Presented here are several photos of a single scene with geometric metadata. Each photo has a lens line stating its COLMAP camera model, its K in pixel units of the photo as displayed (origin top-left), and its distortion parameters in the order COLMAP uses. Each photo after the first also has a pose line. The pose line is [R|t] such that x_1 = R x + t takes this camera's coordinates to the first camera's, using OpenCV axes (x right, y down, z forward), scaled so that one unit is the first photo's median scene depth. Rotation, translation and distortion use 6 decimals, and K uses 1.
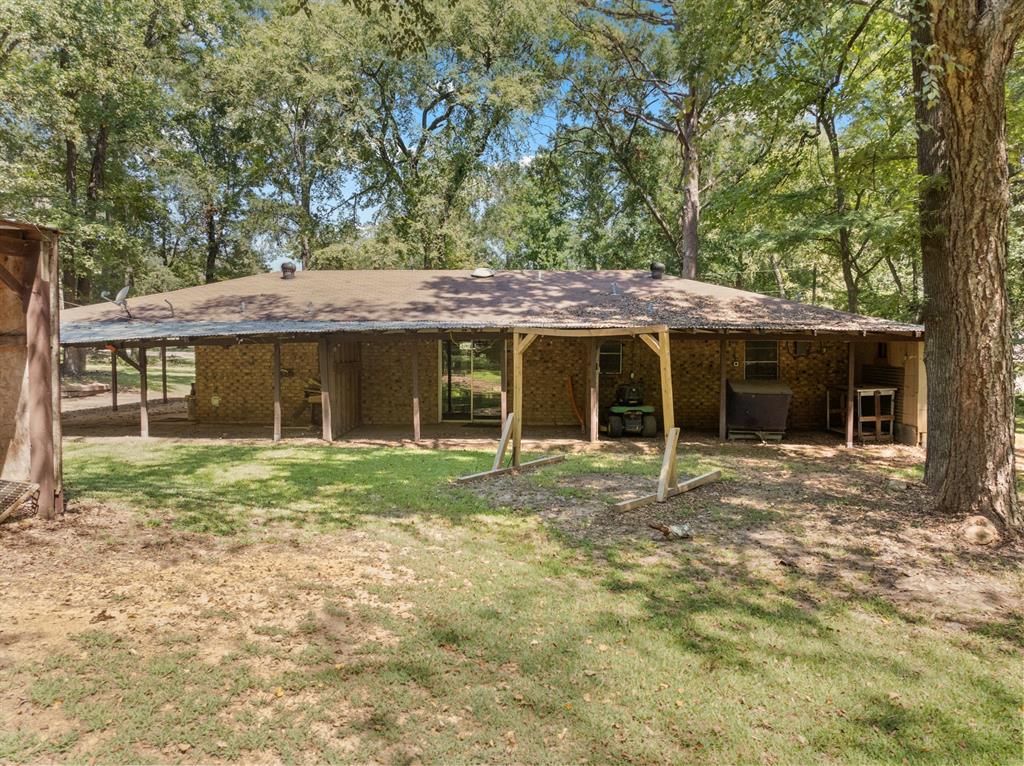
lens RADIAL K [[740.4, 0, 512.0], [0, 740.4, 383.0], [0, 0, 1]] dist [-0.064573, 0.042122]
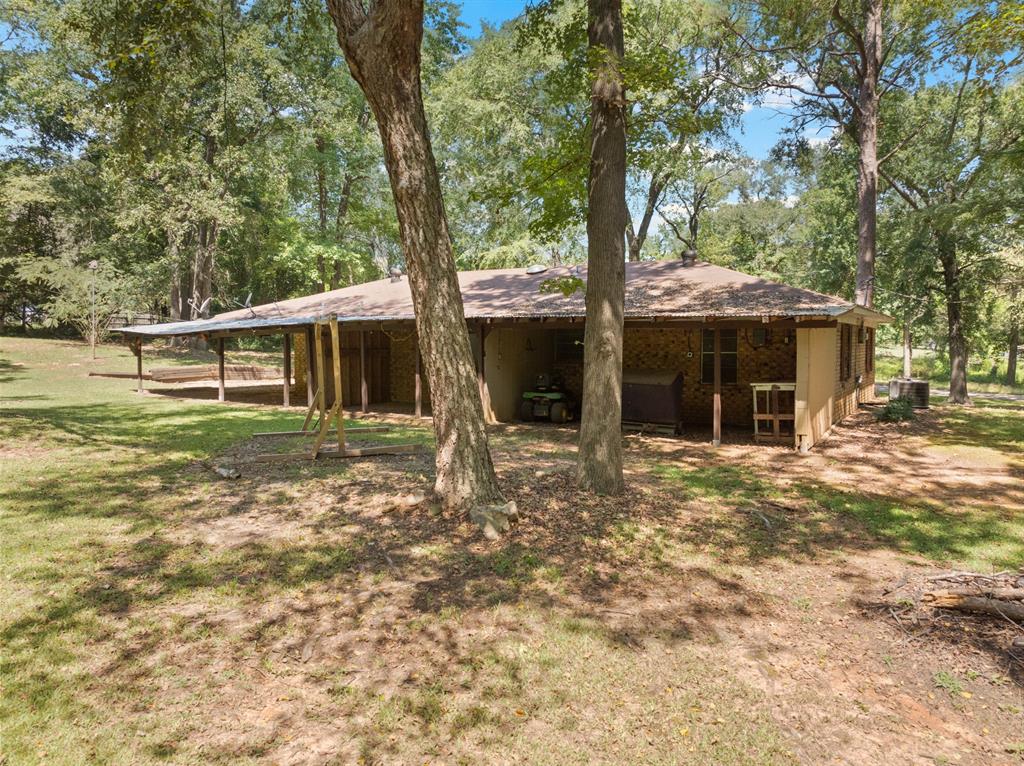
lens RADIAL K [[740.4, 0, 512.0], [0, 740.4, 383.0], [0, 0, 1]] dist [-0.064573, 0.042122]
pose [[0.853150, 0.029969, -0.520805, 0.666722], [-0.027084, 0.999547, 0.013151, 0.004676], [0.520963, 0.002886, 0.853575, 0.074539]]
